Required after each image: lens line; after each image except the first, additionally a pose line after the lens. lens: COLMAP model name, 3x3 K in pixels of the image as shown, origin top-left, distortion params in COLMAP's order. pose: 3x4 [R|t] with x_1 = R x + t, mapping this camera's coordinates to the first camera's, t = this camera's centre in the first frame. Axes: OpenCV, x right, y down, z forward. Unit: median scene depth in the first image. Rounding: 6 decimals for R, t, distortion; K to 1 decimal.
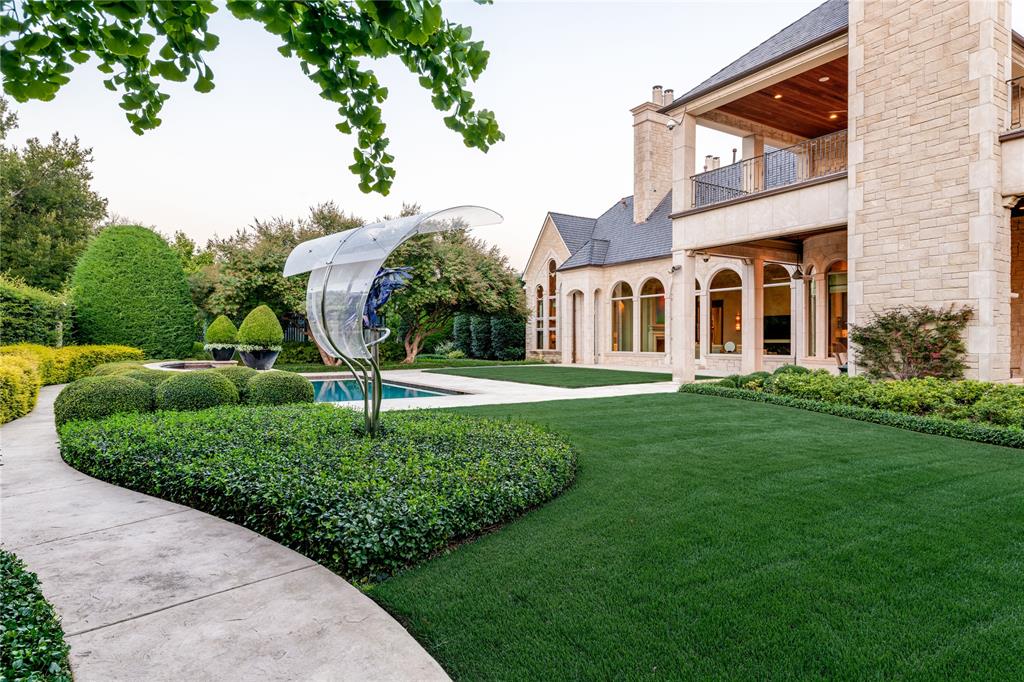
lens RADIAL K [[575.1, 0, 511.3], [0, 575.1, 339.8], [0, 0, 1]] dist [-0.023080, -0.001098]
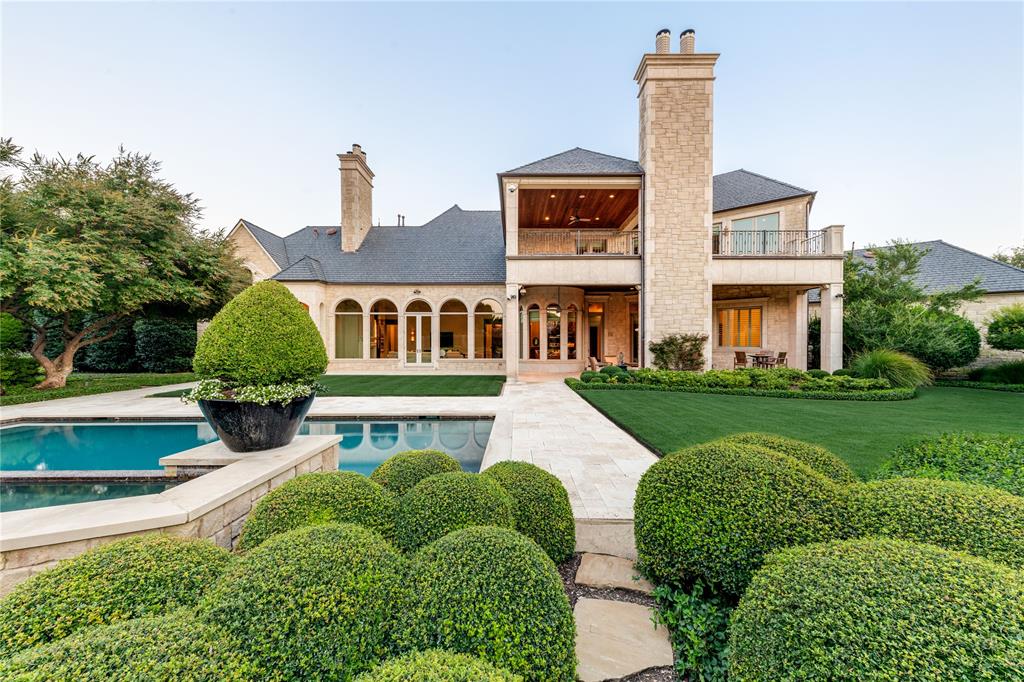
lens RADIAL K [[363.6, 0, 514.2], [0, 363.6, 346.7], [0, 0, 1]] dist [0.001105, -0.000220]
pose [[0.533696, 0.000914, 0.845676, -0.612718], [-0.001145, 0.999999, -0.000358, -0.010416], [-0.845676, -0.000777, 0.533696, 0.762821]]
